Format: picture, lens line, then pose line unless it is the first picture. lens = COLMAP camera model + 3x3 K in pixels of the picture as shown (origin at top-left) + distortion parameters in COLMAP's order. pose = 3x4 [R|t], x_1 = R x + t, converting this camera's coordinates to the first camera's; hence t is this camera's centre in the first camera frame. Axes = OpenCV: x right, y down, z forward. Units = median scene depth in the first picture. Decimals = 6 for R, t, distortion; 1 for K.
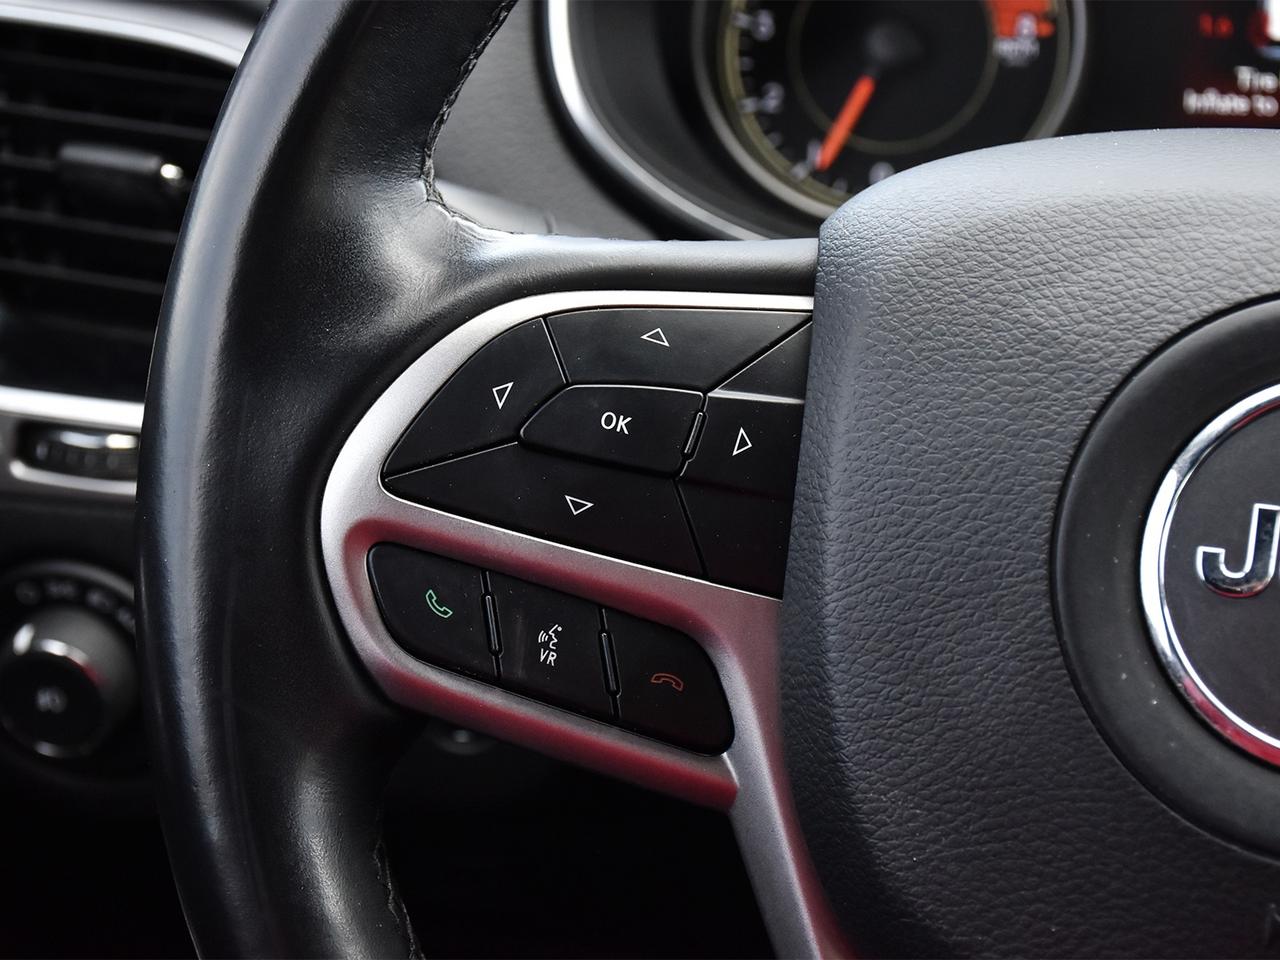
lens RADIAL K [[2712.5, 0, 640.0], [0, 2712.5, 480.0], [0, 0, 1]] dist [0.293056, -2.552232]
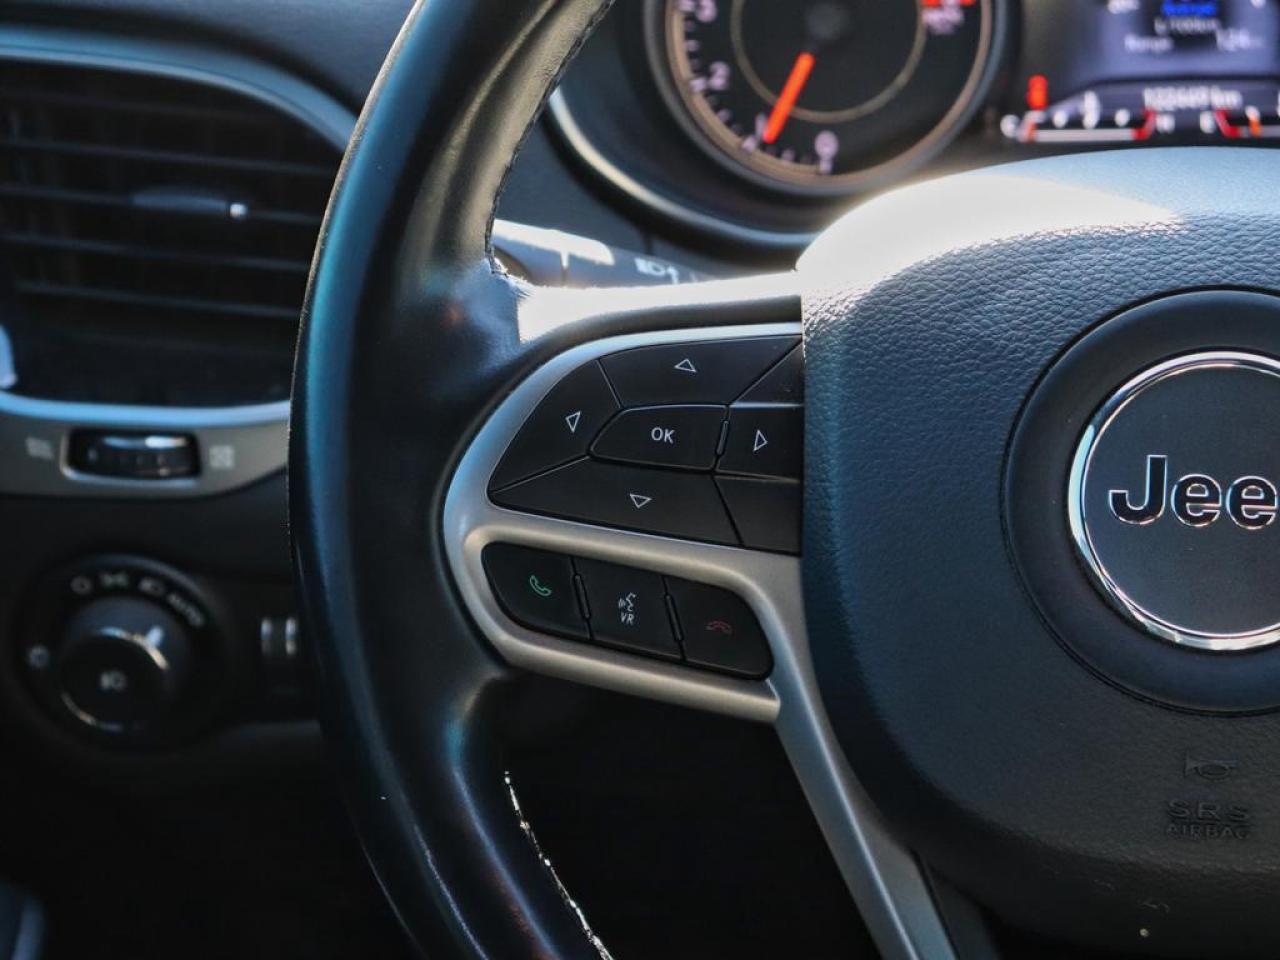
lens RADIAL K [[3314.8, 0, 640.0], [0, 3314.8, 480.0], [0, 0, 1]] dist [0.327163, 0.194916]
pose [[0.994503, -0.098885, 0.034439, -0.078857], [0.097060, 0.993963, 0.051162, -0.084582], [-0.039291, -0.047538, 0.998096, -0.609362]]
